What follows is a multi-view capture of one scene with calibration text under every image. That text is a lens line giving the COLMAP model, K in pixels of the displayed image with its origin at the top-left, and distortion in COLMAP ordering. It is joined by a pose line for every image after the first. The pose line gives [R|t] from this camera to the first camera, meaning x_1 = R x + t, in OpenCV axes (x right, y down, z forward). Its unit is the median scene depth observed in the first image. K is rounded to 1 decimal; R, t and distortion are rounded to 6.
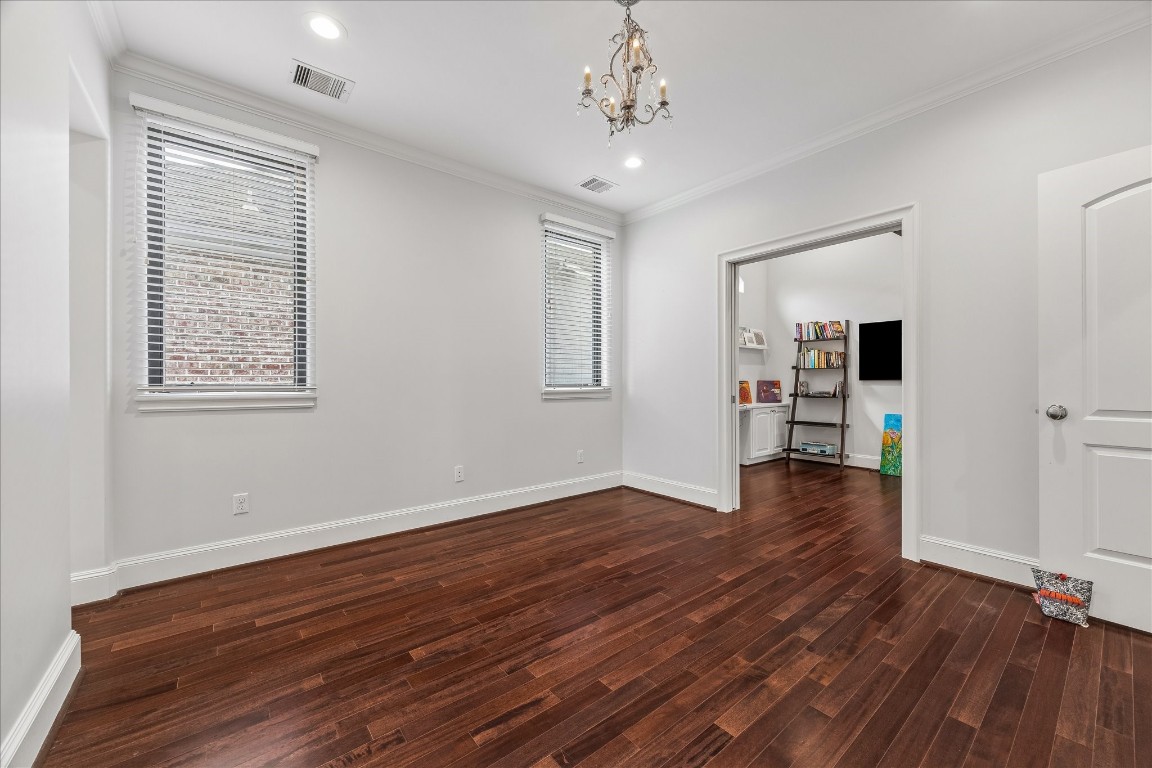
lens RADIAL K [[444.8, 0, 578.6], [0, 444.8, 376.8], [0, 0, 1]] dist [0.000793, 0.000066]
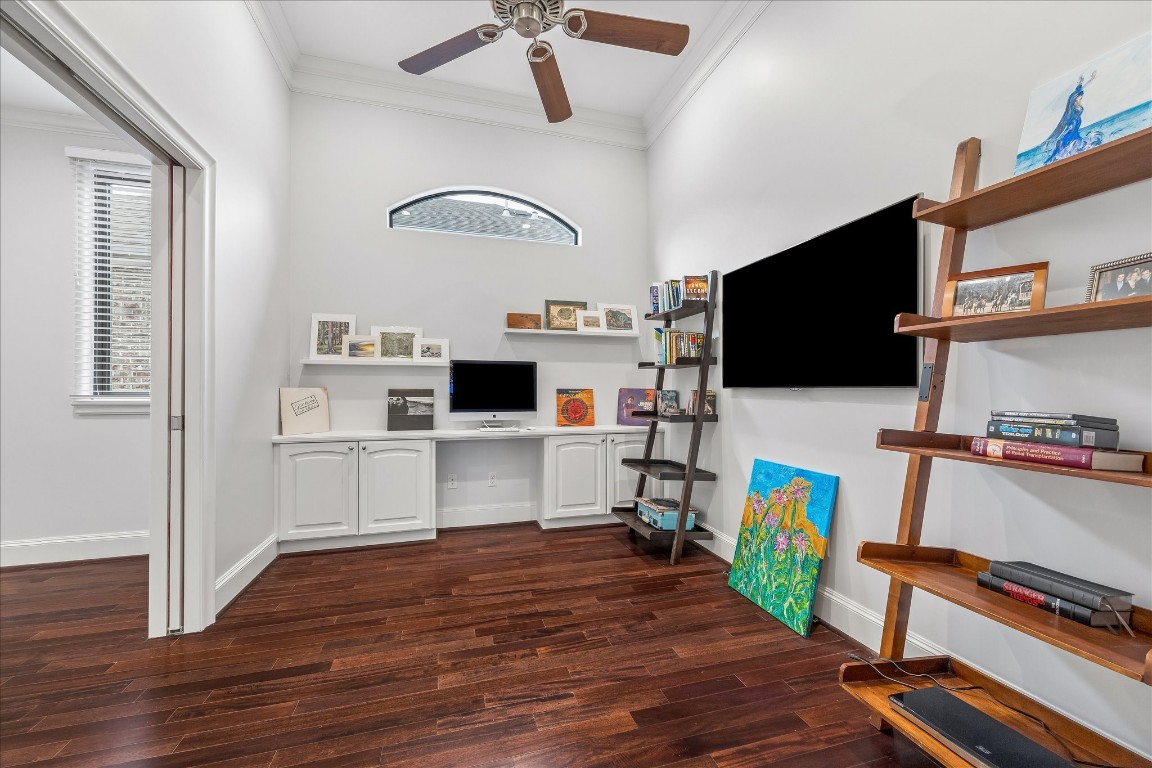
lens RADIAL K [[451.0, 0, 576.0], [0, 451.0, 384.0], [0, 0, 1]] dist [0.000005, -0.000015]
pose [[0.926235, -0.003364, -0.376932, 0.638052], [0.001570, 0.999986, -0.005067, 0.006009], [0.376944, 0.004102, 0.926227, 0.445277]]
